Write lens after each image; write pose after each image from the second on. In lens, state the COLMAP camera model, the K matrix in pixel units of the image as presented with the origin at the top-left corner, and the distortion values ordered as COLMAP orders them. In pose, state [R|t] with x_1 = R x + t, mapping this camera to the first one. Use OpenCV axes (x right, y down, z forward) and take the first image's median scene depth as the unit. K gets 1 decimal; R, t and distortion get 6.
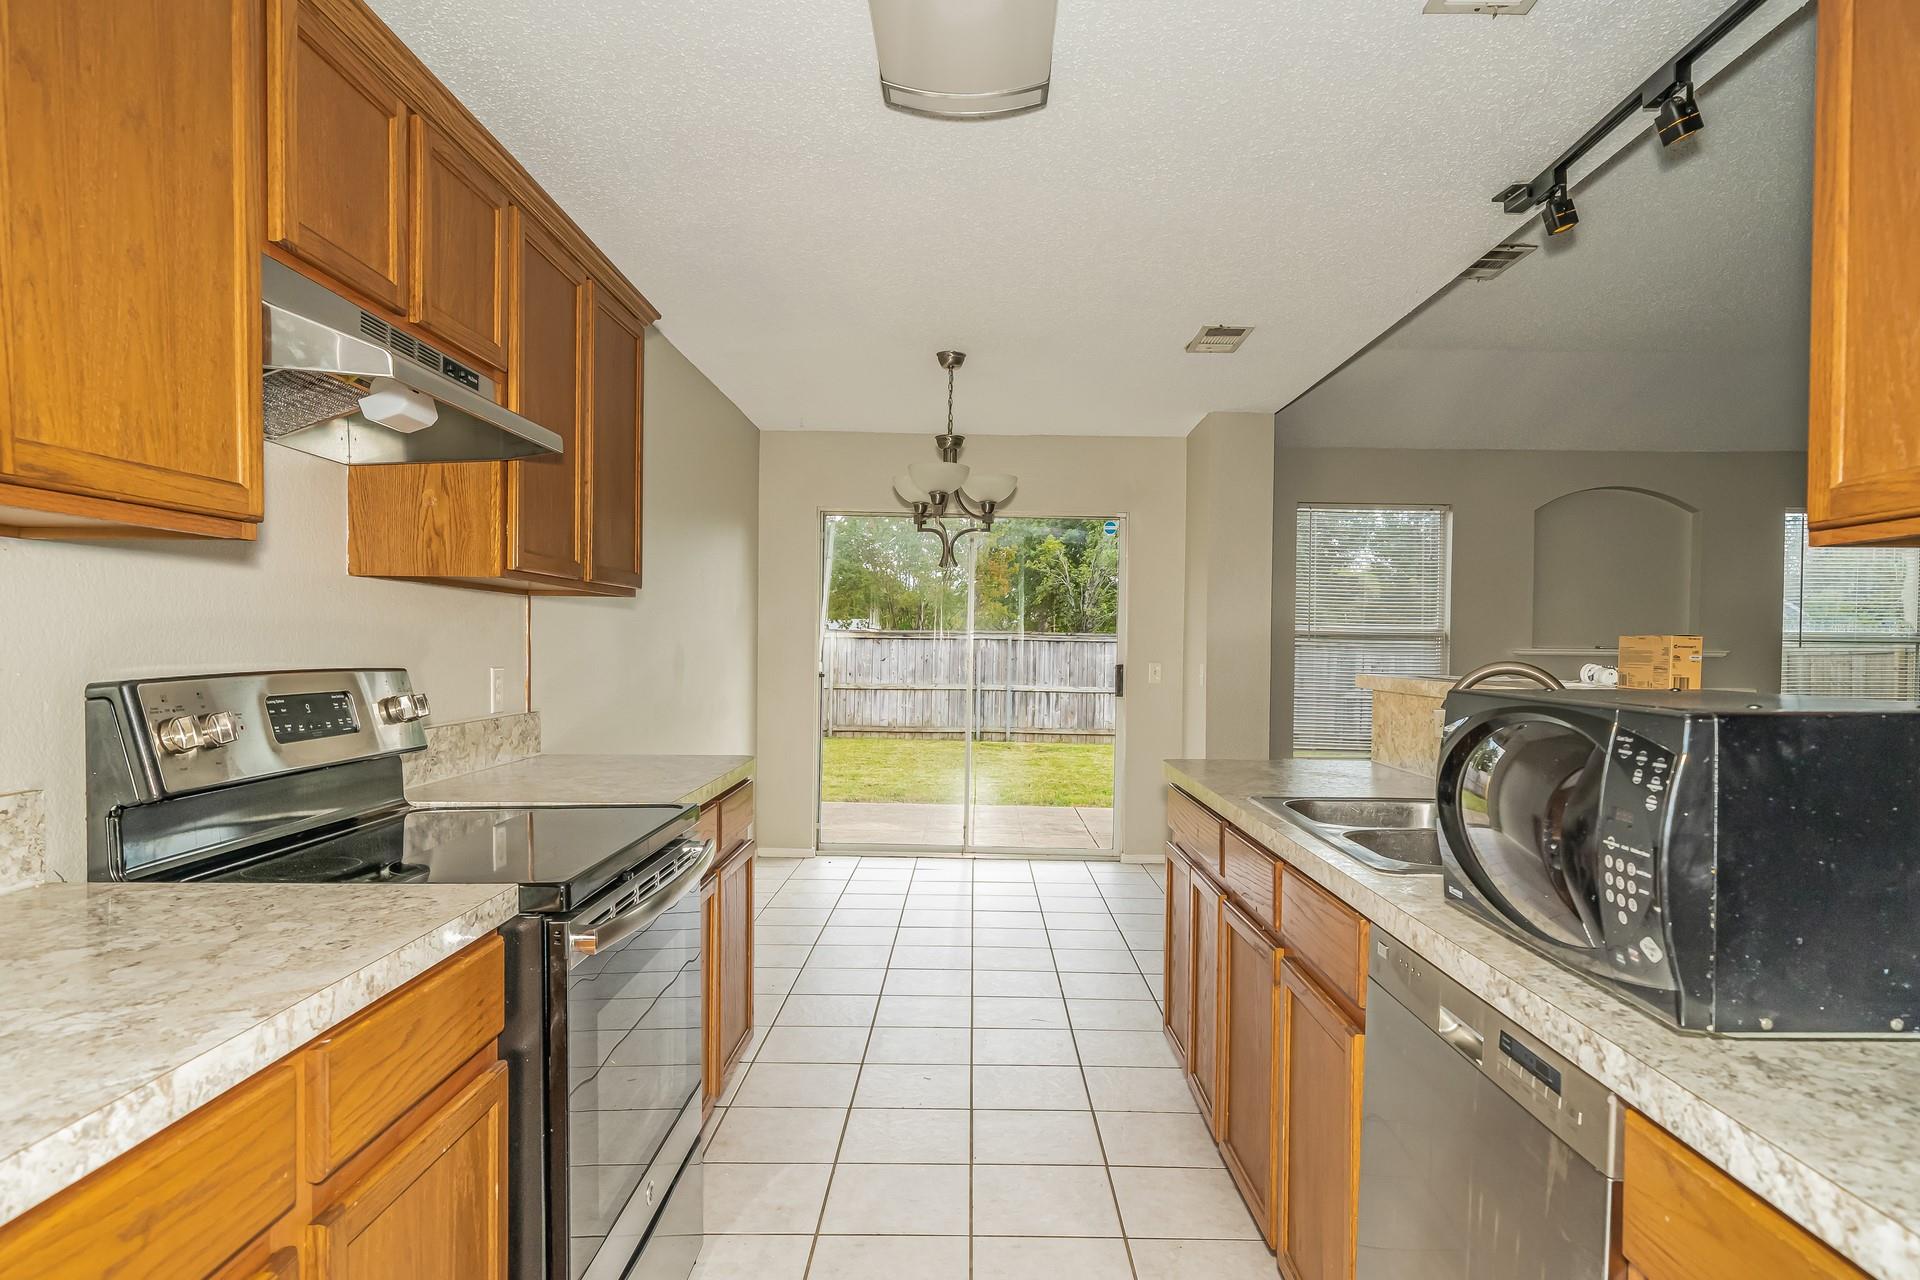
lens RADIAL K [[1105.9, 0, 960.0], [0, 1105.9, 640.0], [0, 0, 1]] dist [-0.004941, -0.000819]
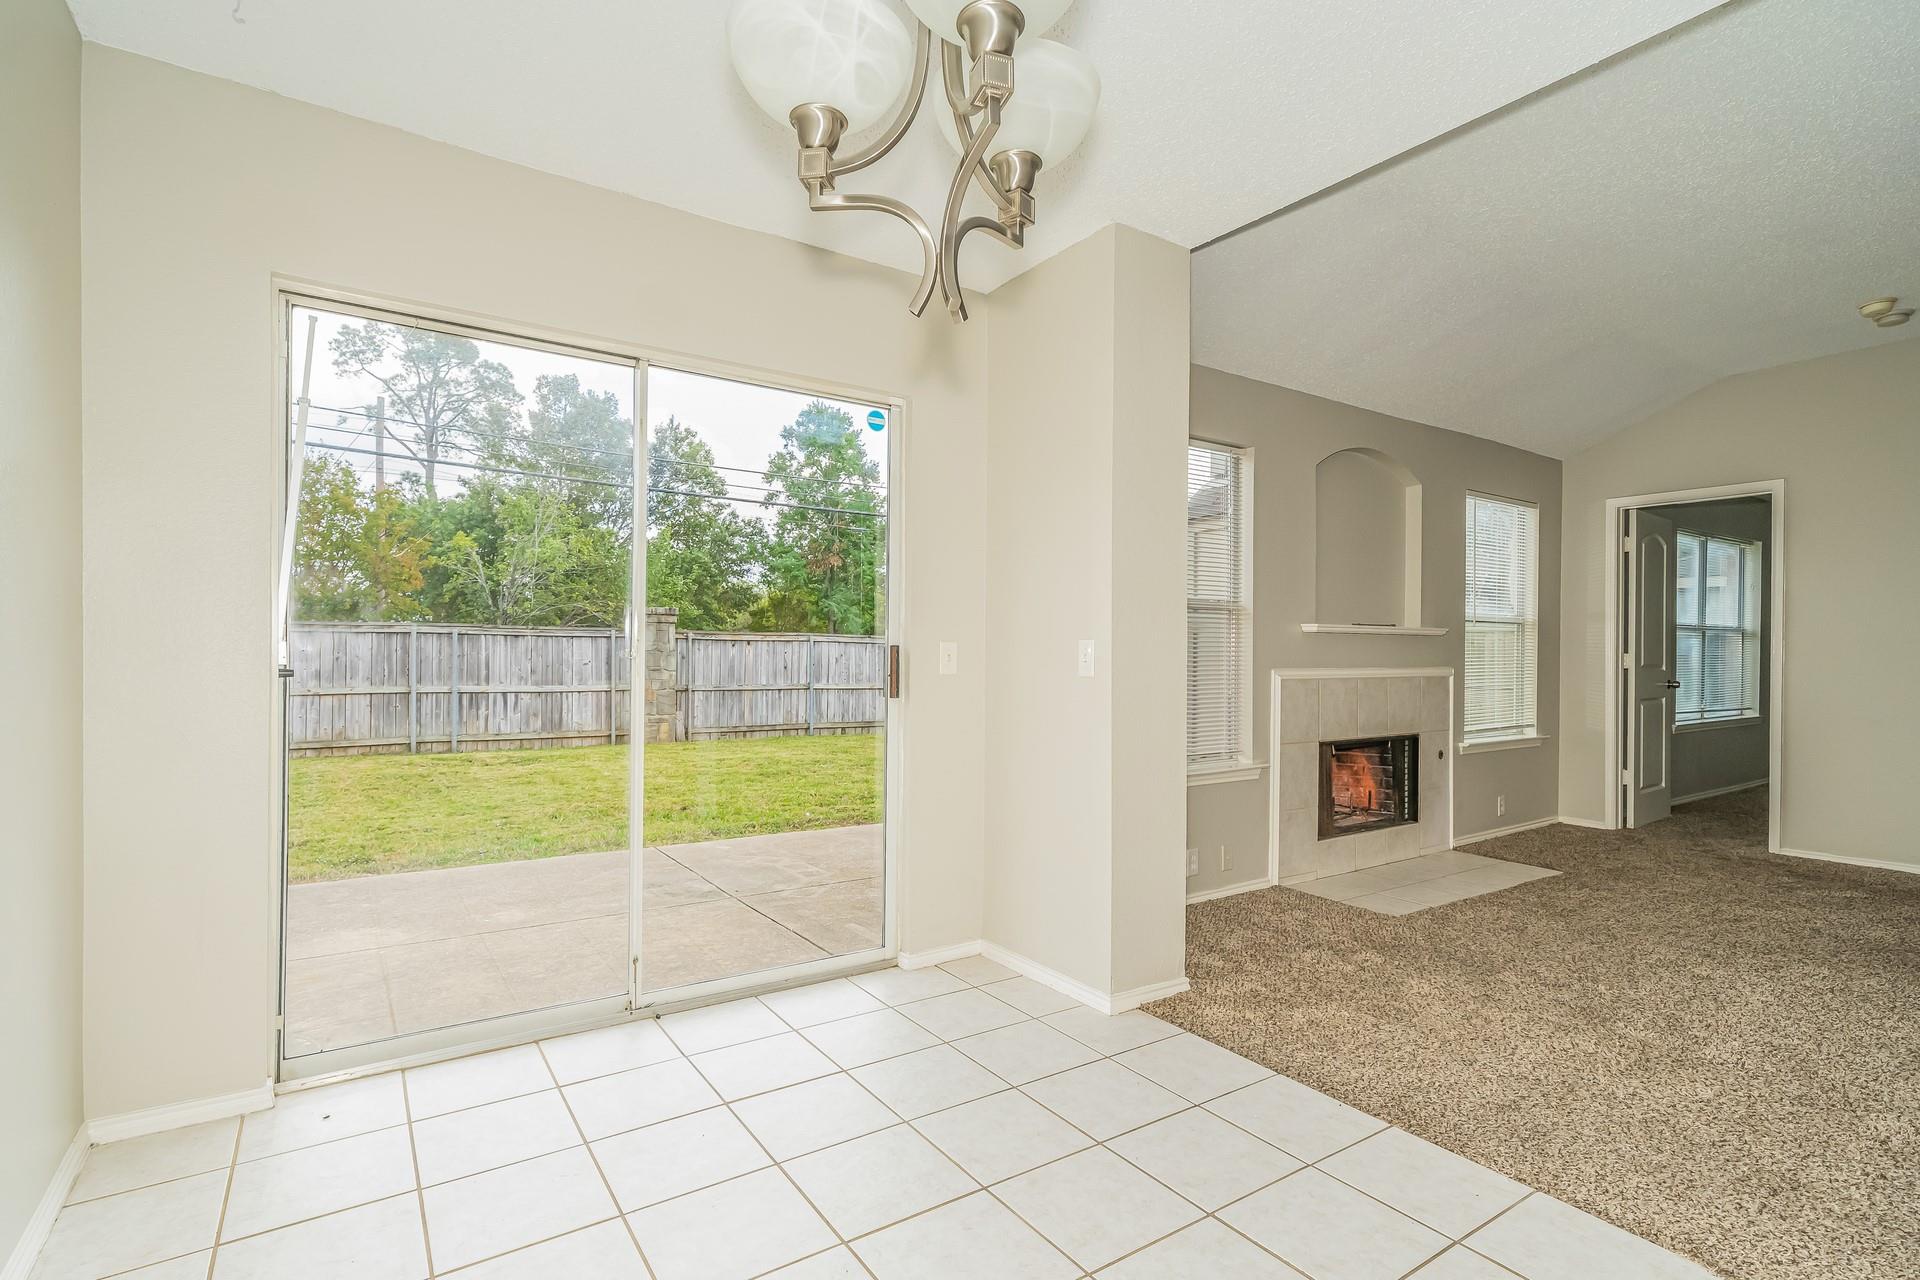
lens RADIAL K [[920.9, 0, 960.0], [0, 920.9, 640.0], [0, 0, 1]] dist [0.001876, -0.000039]
pose [[0.824047, 0.000659, 0.566521, -0.038135], [0.000841, 0.999997, -0.002386, 0.006813], [-0.566520, 0.002443, 0.824044, 0.185613]]
